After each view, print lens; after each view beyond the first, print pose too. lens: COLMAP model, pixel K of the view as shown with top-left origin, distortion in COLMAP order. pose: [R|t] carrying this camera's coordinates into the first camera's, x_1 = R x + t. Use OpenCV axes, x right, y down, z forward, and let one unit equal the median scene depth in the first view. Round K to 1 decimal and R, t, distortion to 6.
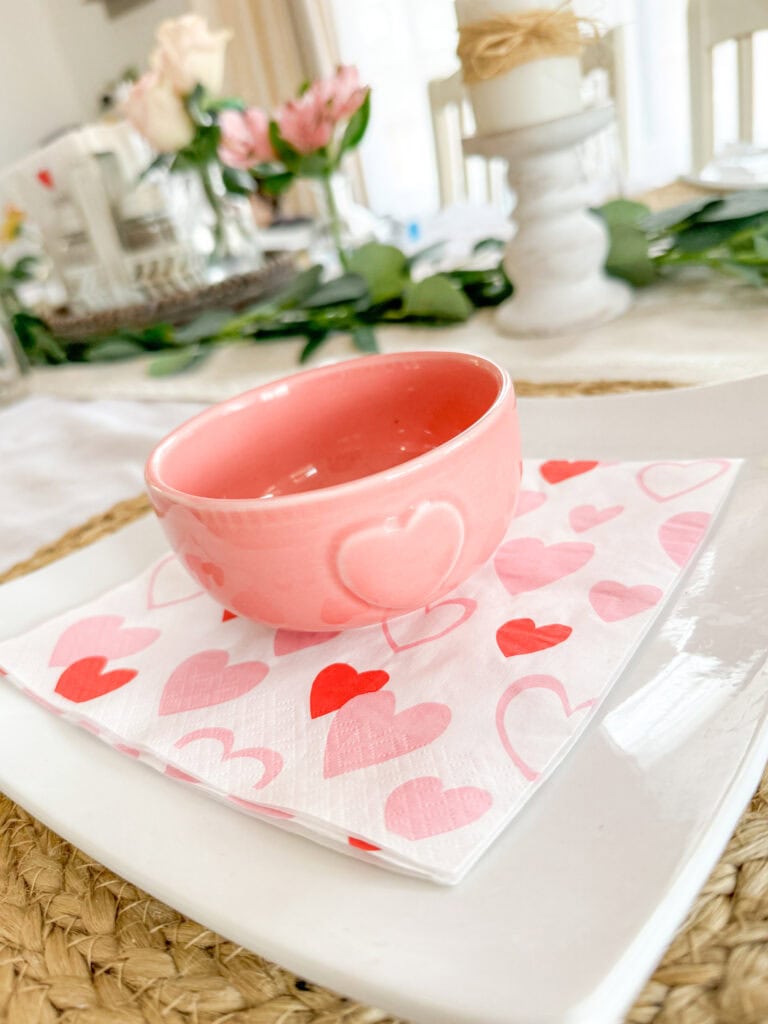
lens RADIAL K [[774.9, 0, 384.0], [0, 774.9, 512.0], [0, 0, 1]] dist [0.034003, -0.092654]
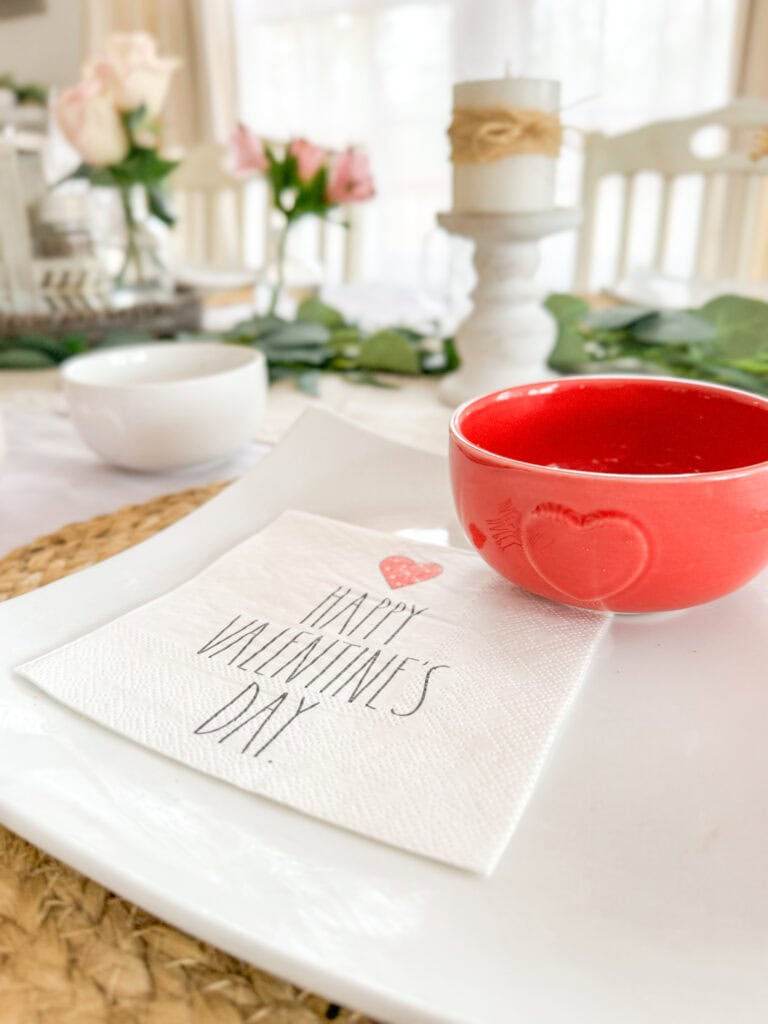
lens RADIAL K [[774.9, 0, 384.0], [0, 774.9, 512.0], [0, 0, 1]] dist [0.034003, -0.092654]
pose [[0.968067, 0.121315, 0.219383, -0.131104], [-0.102751, 0.990239, -0.094175, 0.013216], [-0.228666, 0.068626, 0.971083, 0.041449]]
